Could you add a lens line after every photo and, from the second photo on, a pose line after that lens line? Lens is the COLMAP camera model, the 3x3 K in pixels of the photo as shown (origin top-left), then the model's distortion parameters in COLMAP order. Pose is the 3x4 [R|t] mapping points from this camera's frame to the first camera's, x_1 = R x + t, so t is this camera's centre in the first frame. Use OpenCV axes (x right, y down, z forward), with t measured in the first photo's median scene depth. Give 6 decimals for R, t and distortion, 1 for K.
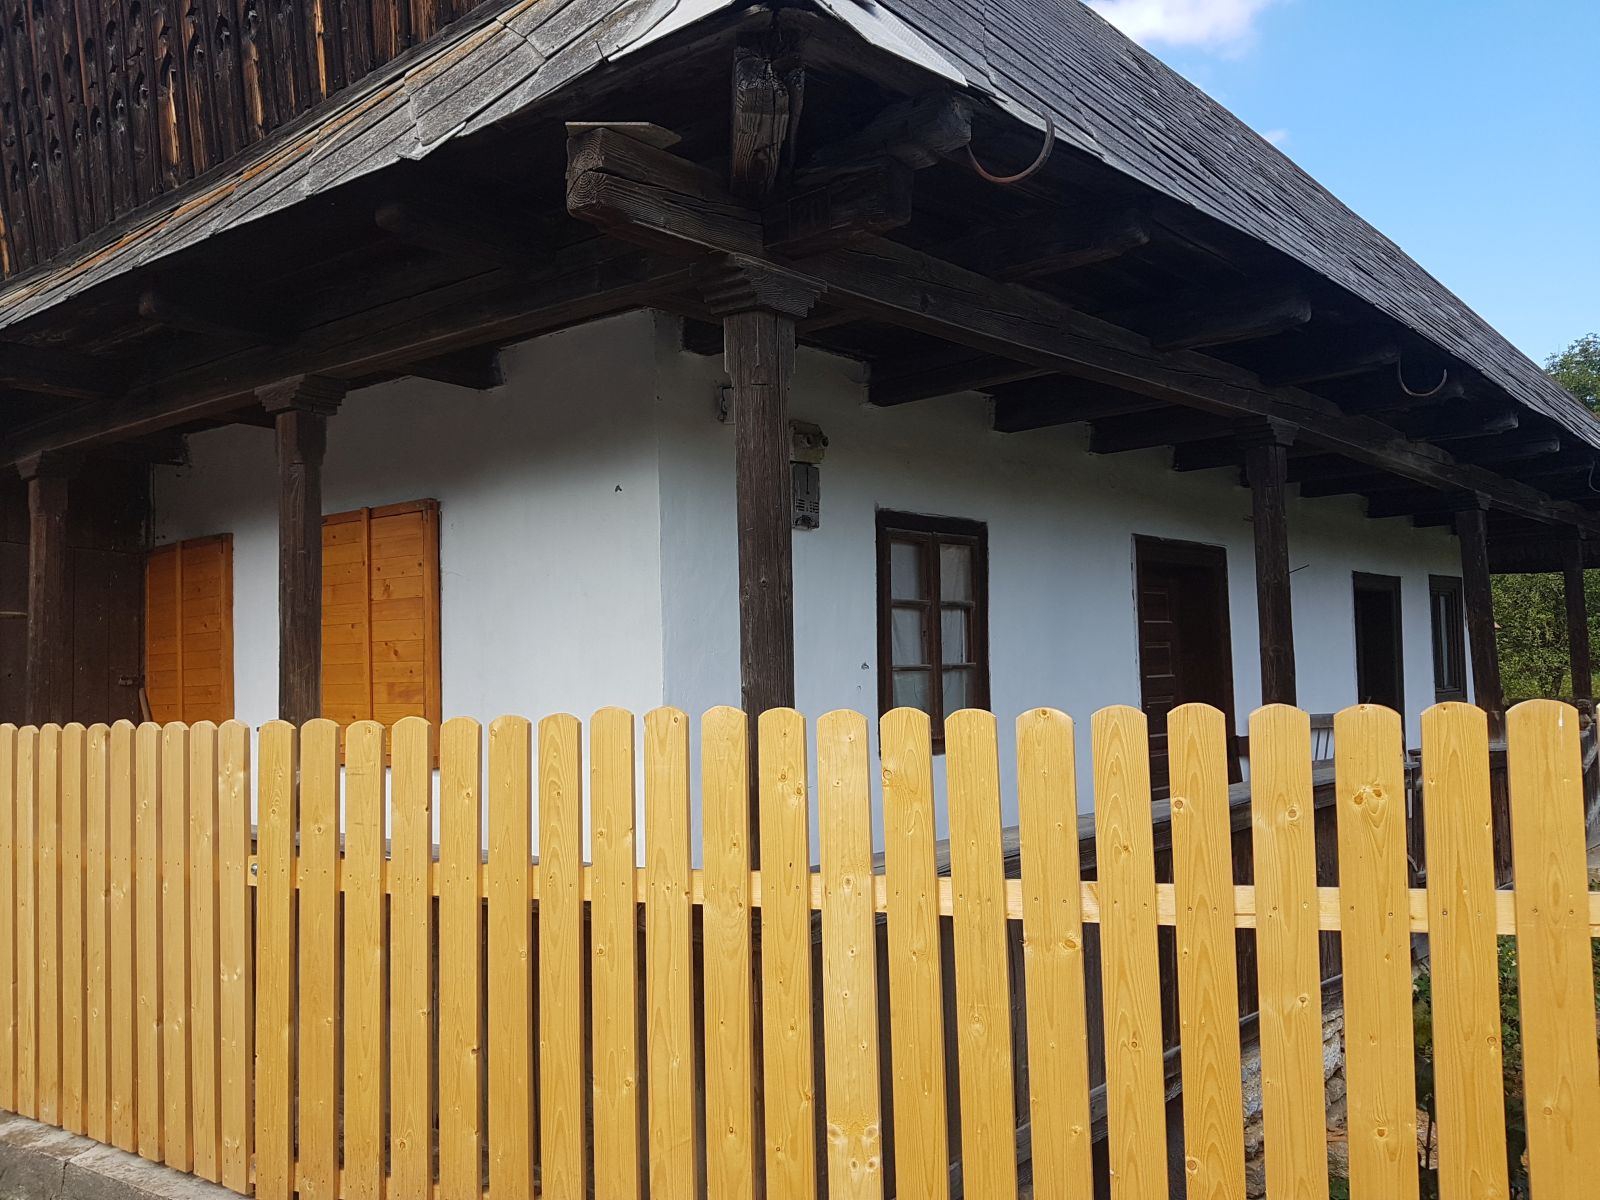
lens RADIAL K [[1318.1, 0, 797.8], [0, 1318.1, 567.4], [0, 0, 1]] dist [0.077290, -0.094259]
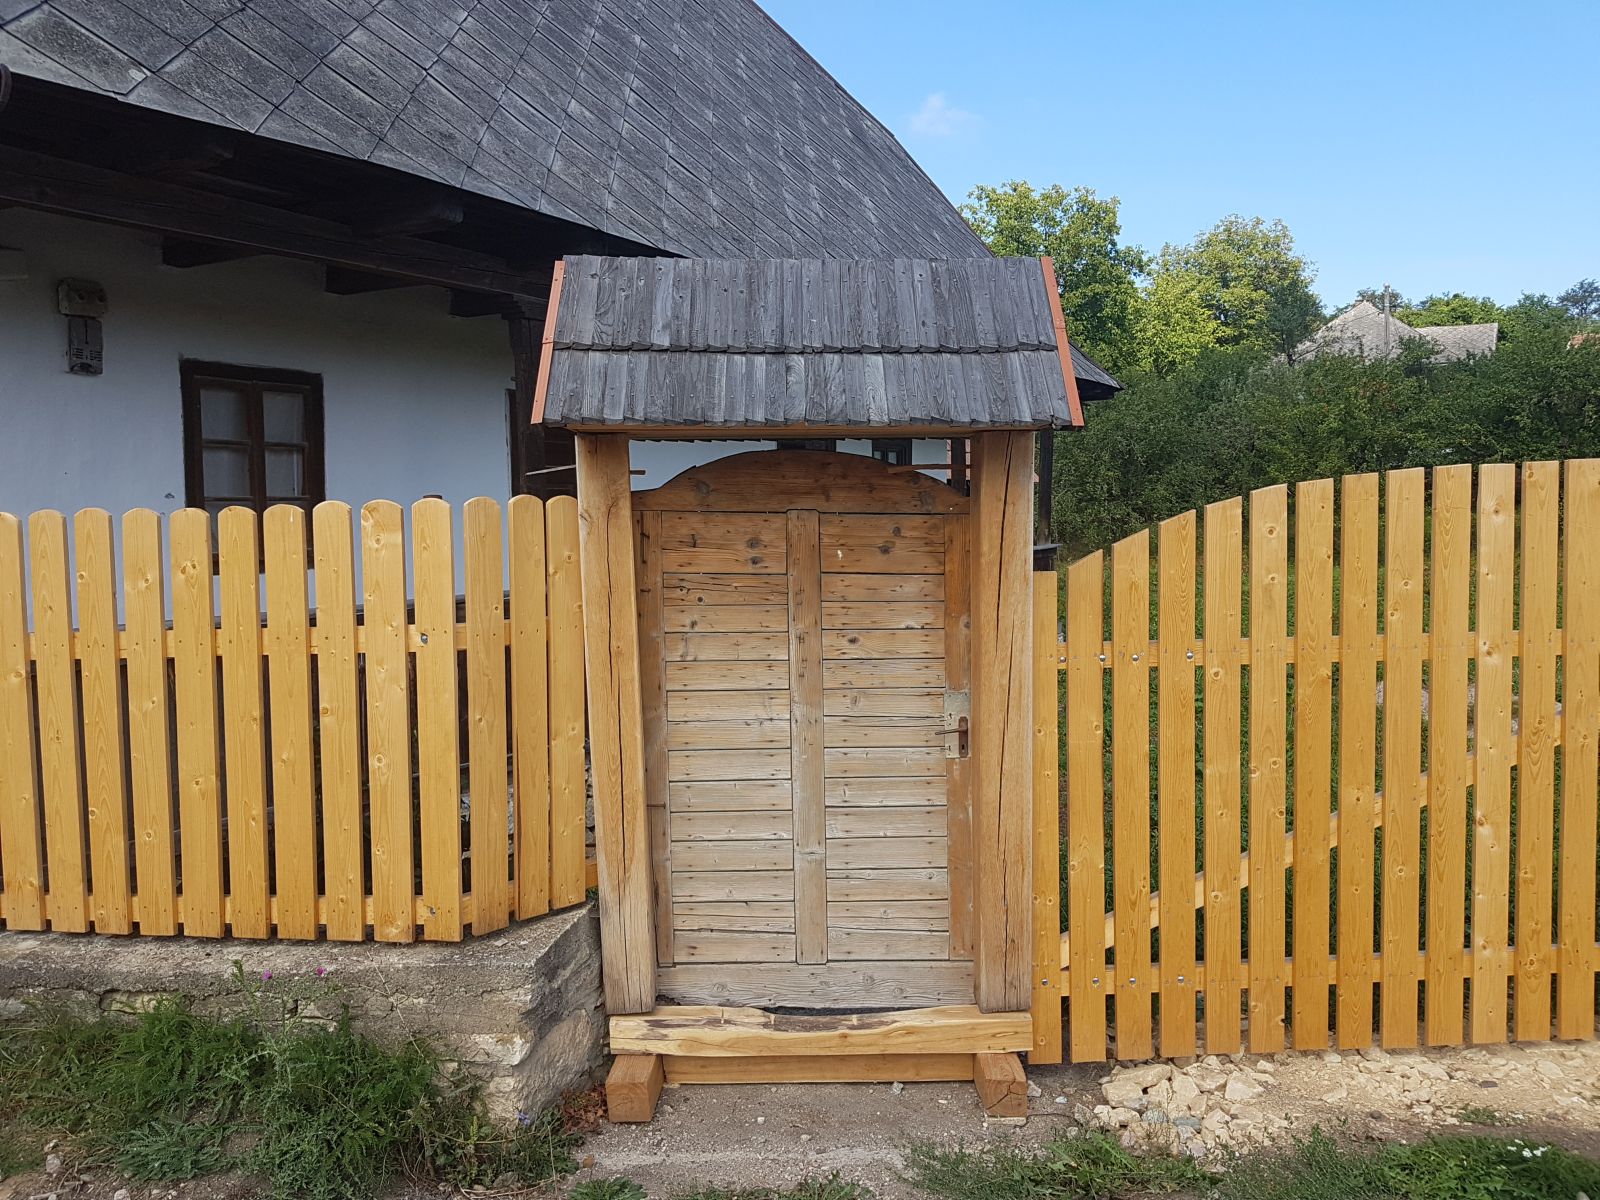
lens RADIAL K [[1310.7, 0, 800.7], [0, 1310.7, 611.0], [0, 0, 1]] dist [0.110445, -0.212515]
pose [[0.977978, -0.005169, 0.208645, 0.380052], [-0.025105, 0.989521, 0.142188, -0.005598], [-0.207194, -0.144295, 0.967600, -0.289557]]
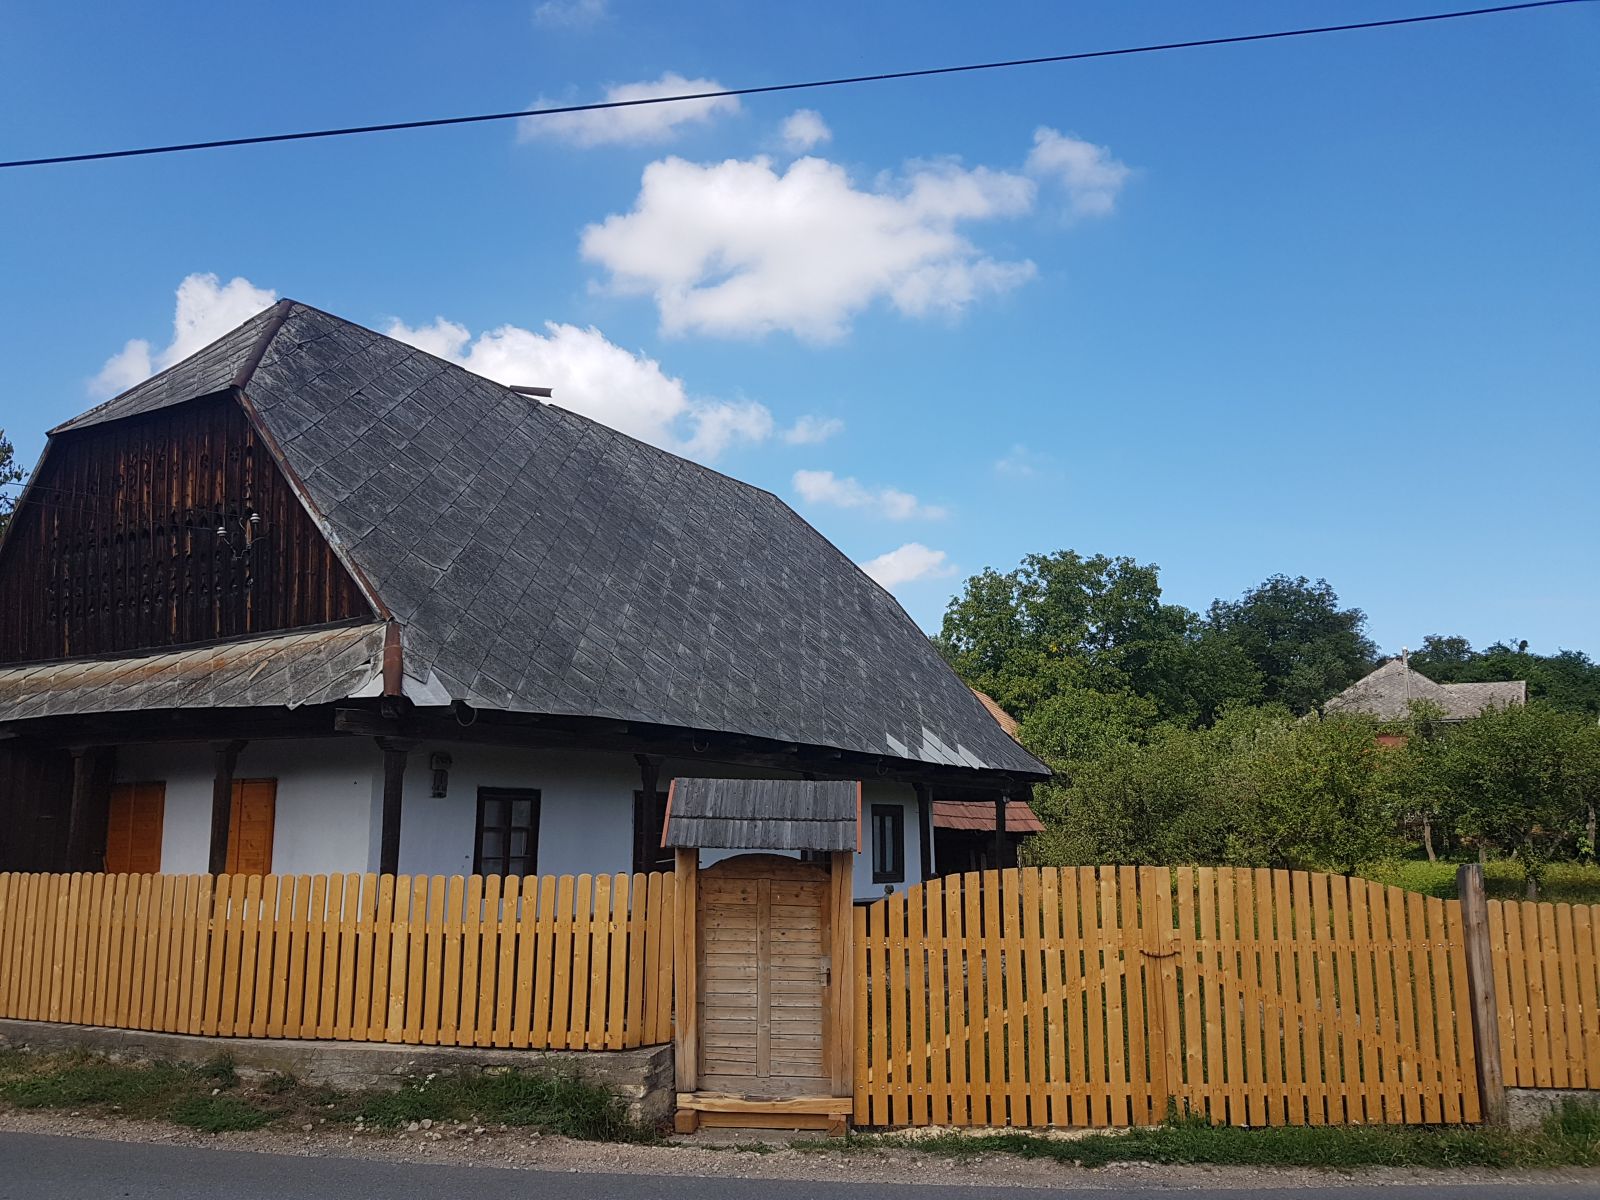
lens RADIAL K [[1310.7, 0, 800.7], [0, 1310.7, 611.0], [0, 0, 1]] dist [0.110445, -0.212515]
pose [[0.988703, 0.055539, 0.139219, 0.304294], [-0.041828, 0.994153, -0.099546, -0.157261], [-0.143933, 0.092598, 0.985246, -1.498439]]
